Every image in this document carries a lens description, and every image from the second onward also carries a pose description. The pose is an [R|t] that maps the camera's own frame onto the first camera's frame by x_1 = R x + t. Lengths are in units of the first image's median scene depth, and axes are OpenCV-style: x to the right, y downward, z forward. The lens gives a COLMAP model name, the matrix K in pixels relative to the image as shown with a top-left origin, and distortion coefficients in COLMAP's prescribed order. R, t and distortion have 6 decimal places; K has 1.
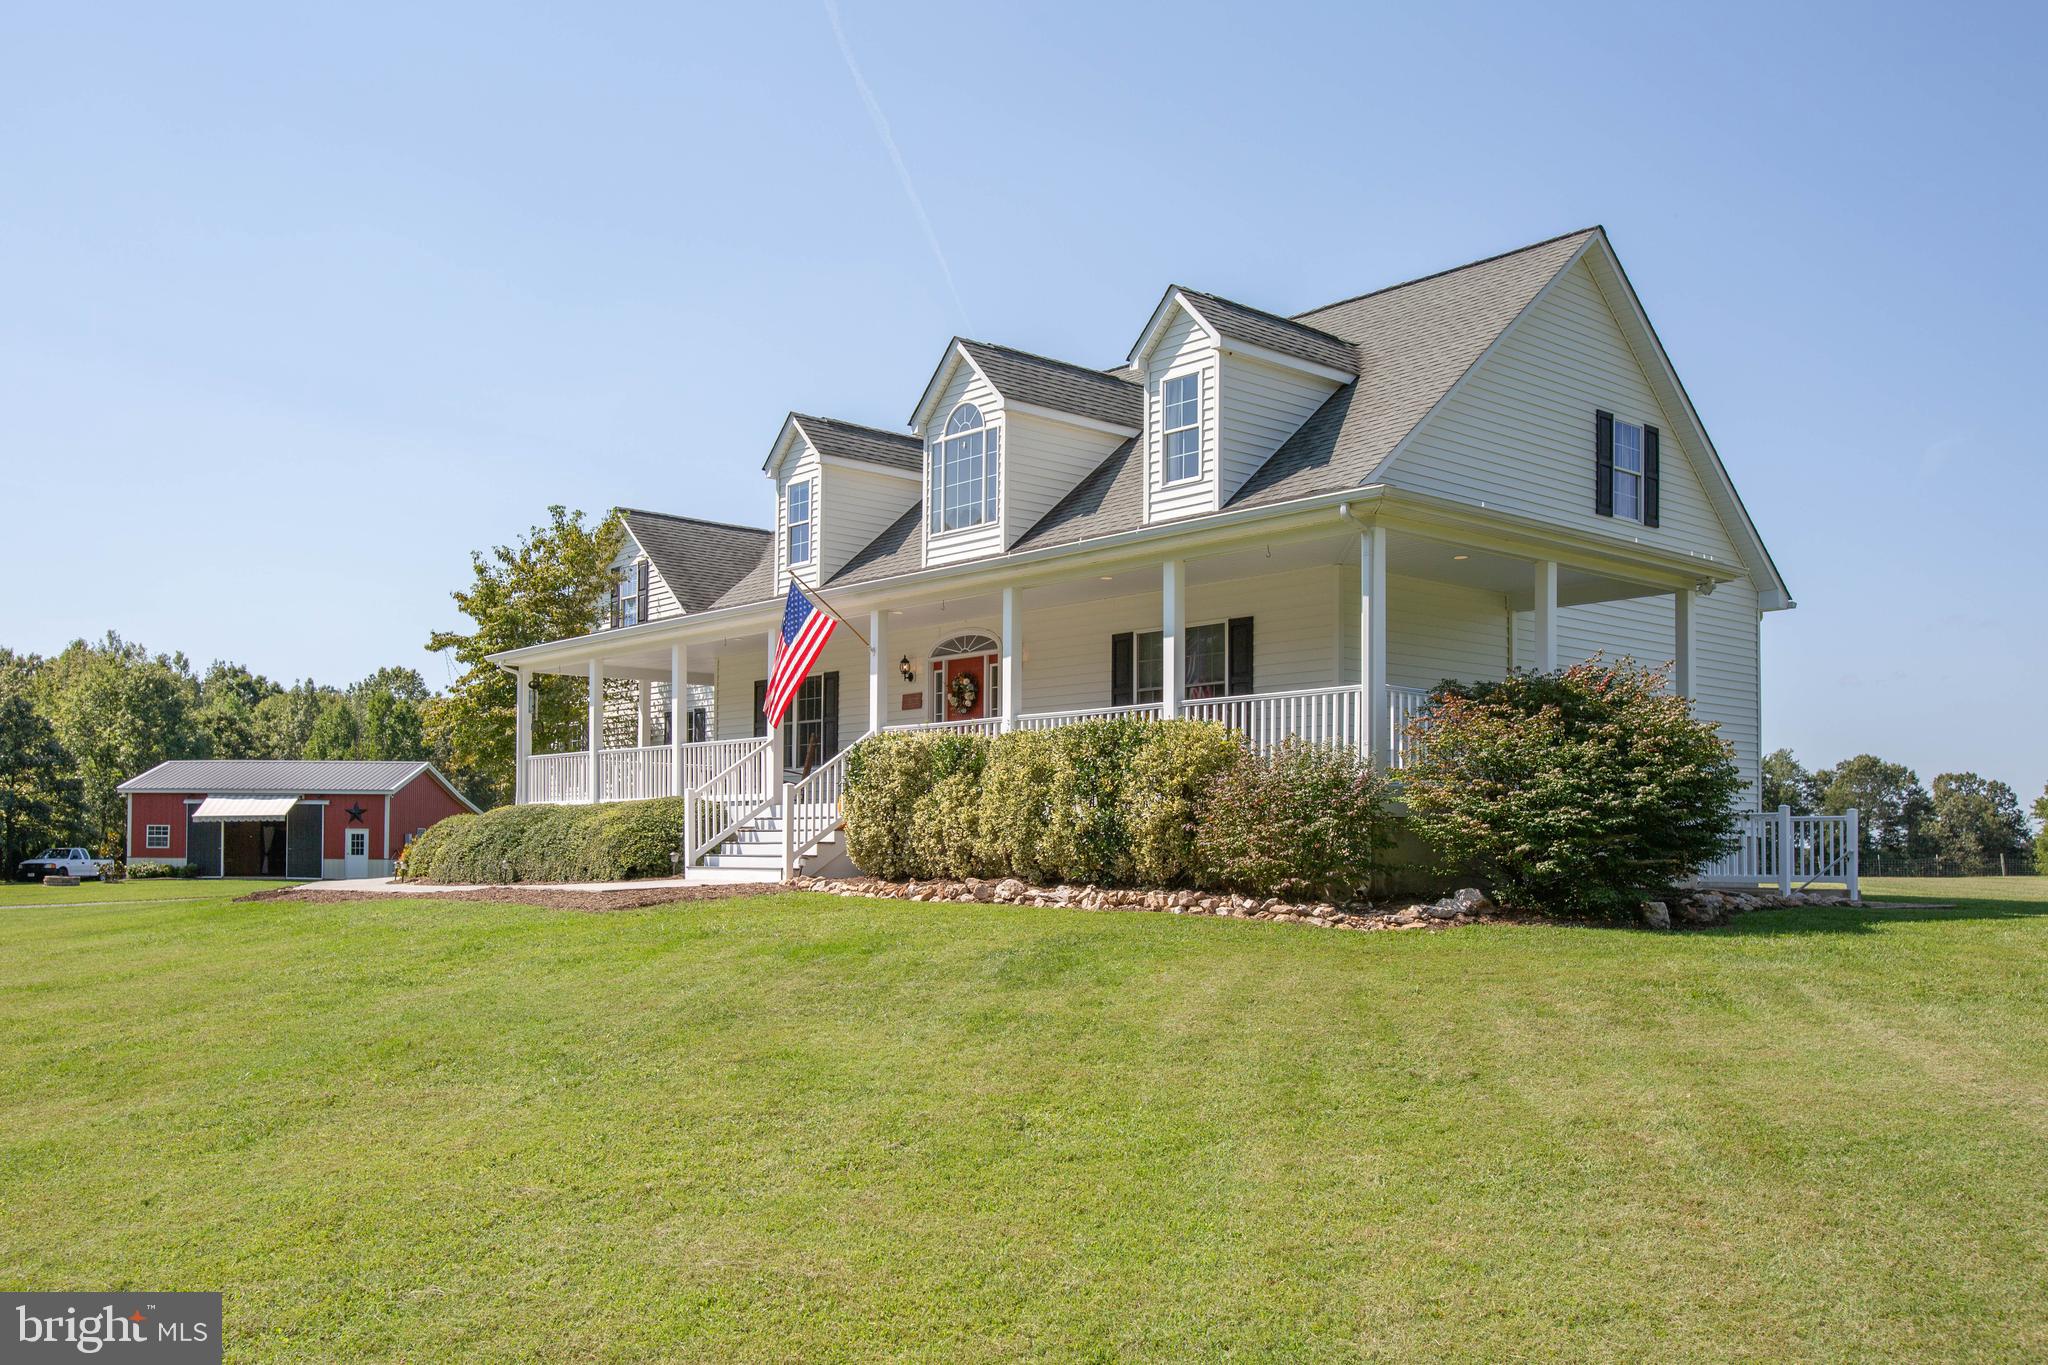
lens RADIAL K [[1824.8, 0, 1024.0], [0, 1824.8, 682.5], [0, 0, 1]] dist [-0.047644, -0.000350]
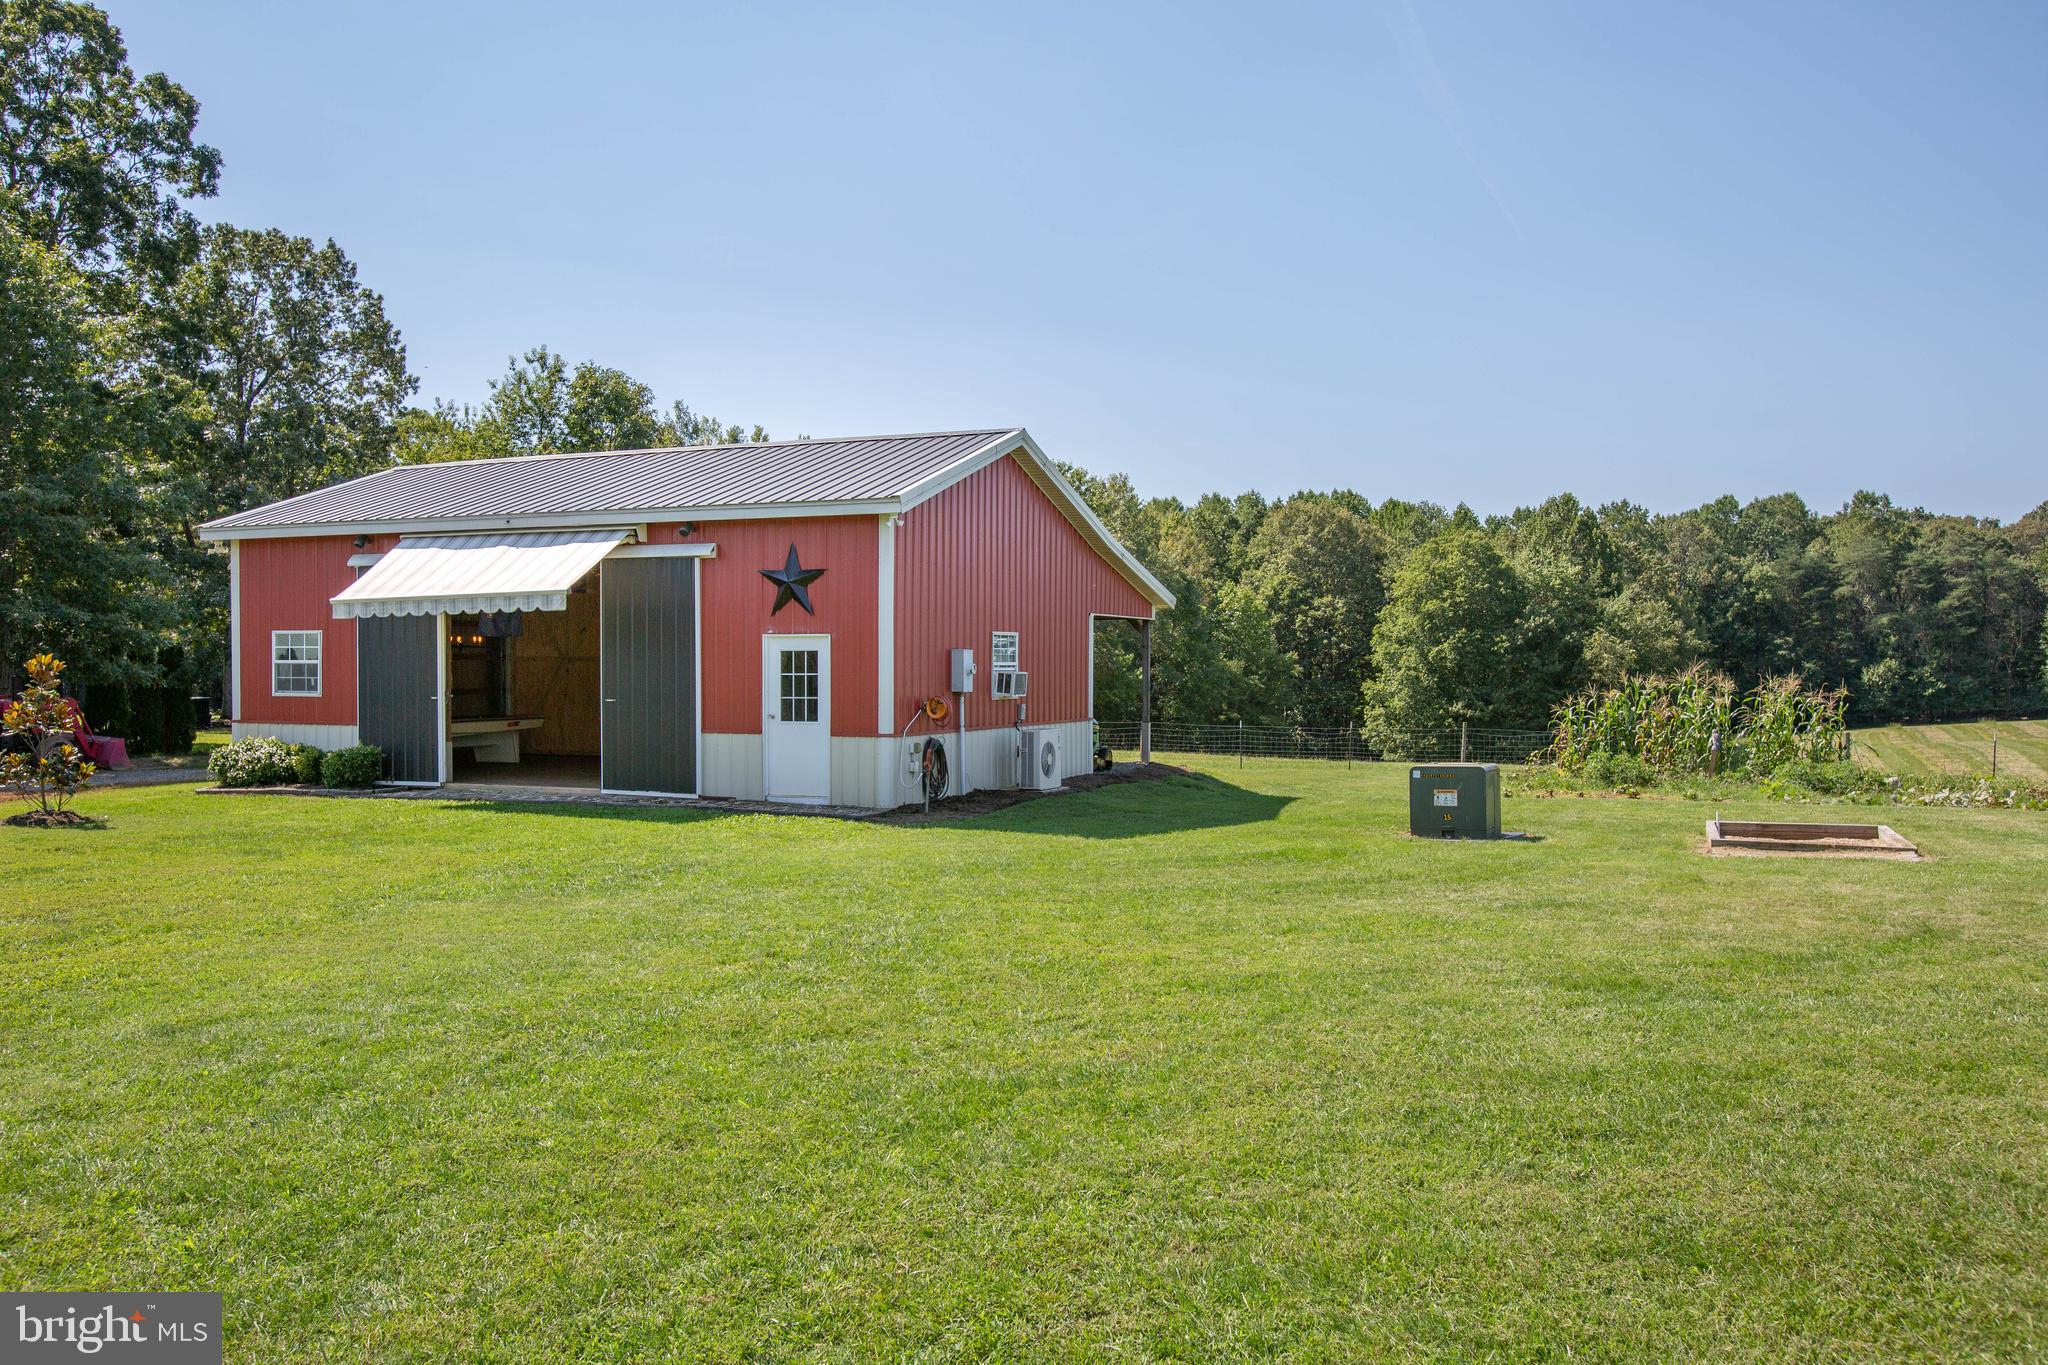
lens RADIAL K [[1609.9, 0, 1024.0], [0, 1609.9, 682.5], [0, 0, 1]] dist [0.002526, 0.007743]
pose [[0.941682, 0.002915, -0.336490, -0.243173], [0.032899, 0.994374, 0.100685, 0.063270], [0.334891, -0.105883, 0.936289, 0.764204]]
